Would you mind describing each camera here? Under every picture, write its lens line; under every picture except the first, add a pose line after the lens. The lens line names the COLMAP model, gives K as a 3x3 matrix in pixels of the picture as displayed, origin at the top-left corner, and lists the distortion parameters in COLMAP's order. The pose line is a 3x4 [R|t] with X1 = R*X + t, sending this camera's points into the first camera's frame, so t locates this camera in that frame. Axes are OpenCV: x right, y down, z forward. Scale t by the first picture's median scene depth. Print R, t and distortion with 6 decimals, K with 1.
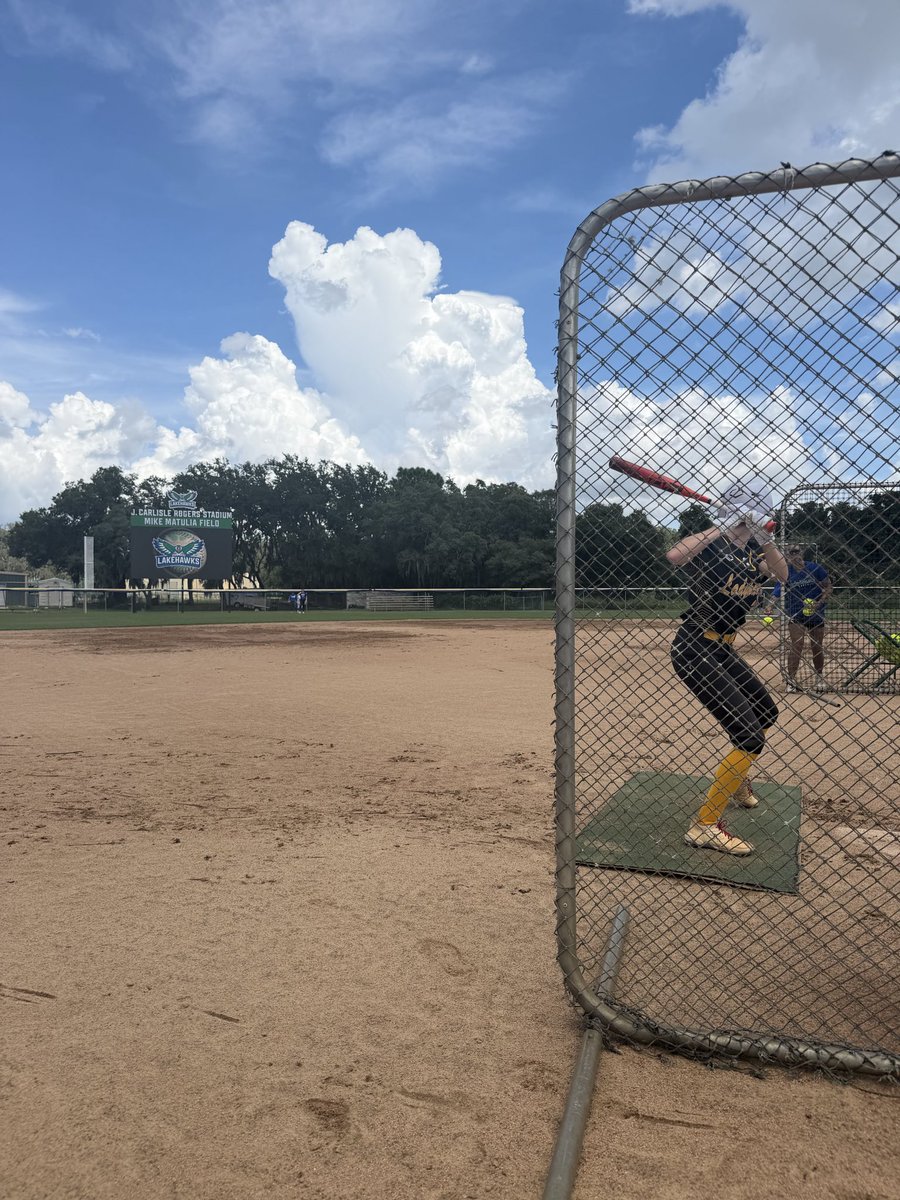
lens RADIAL K [[829.6, 0, 453.2], [0, 829.6, 620.3], [0, 0, 1]] dist [0.091240, -0.145324]
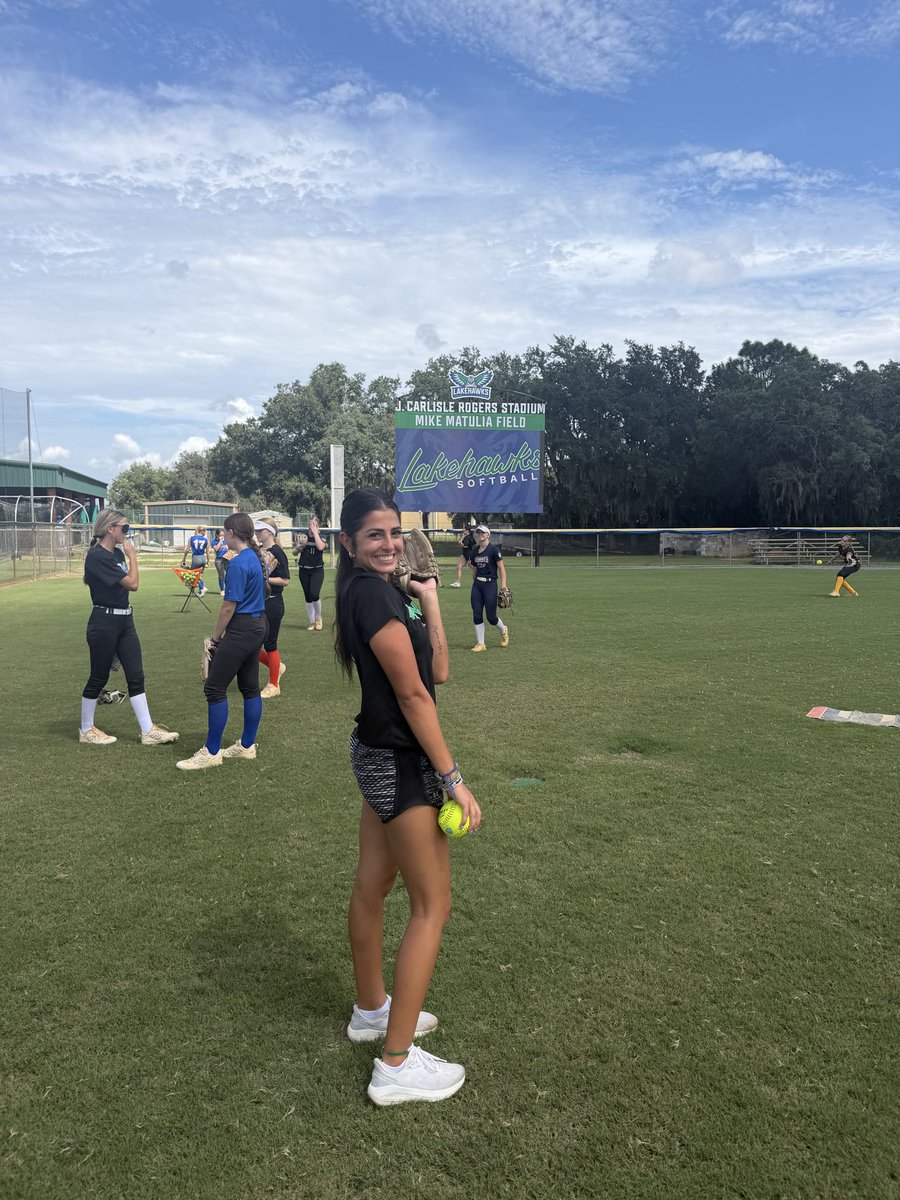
lens RADIAL K [[829.6, 0, 453.2], [0, 829.6, 620.3], [0, 0, 1]] dist [0.091240, -0.145324]
pose [[0.981296, 0.022250, -0.191214, -0.210473], [-0.006966, 0.996752, 0.080231, -0.018289], [0.192378, -0.077399, 0.978264, 0.368593]]
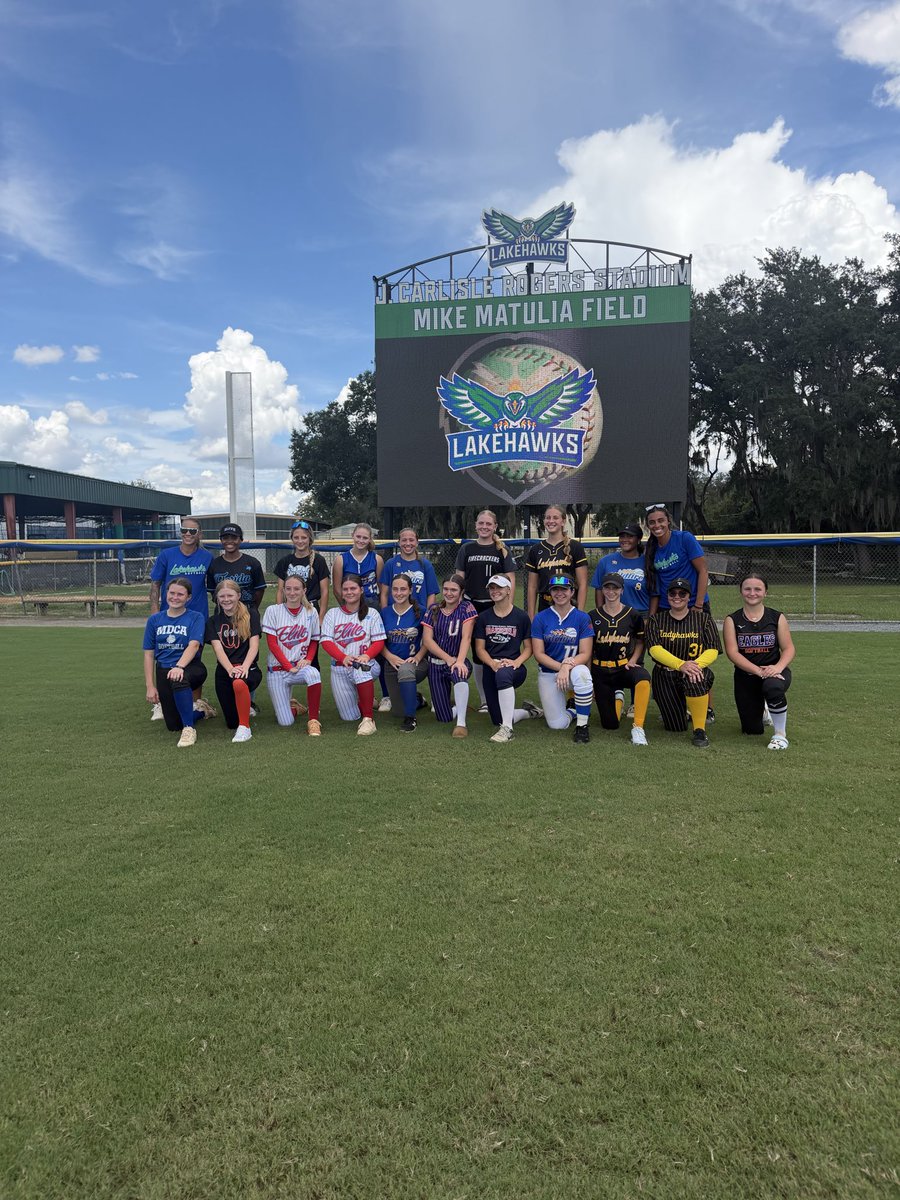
lens RADIAL K [[808.8, 0, 450.0], [0, 808.8, 600.0], [0, 0, 1]] dist [0.099936, -0.127391]
pose [[0.887938, 0.021024, -0.459483, -0.207891], [-0.004064, 0.999274, 0.037870, -0.025083], [0.459945, -0.031758, 0.887379, 0.712228]]
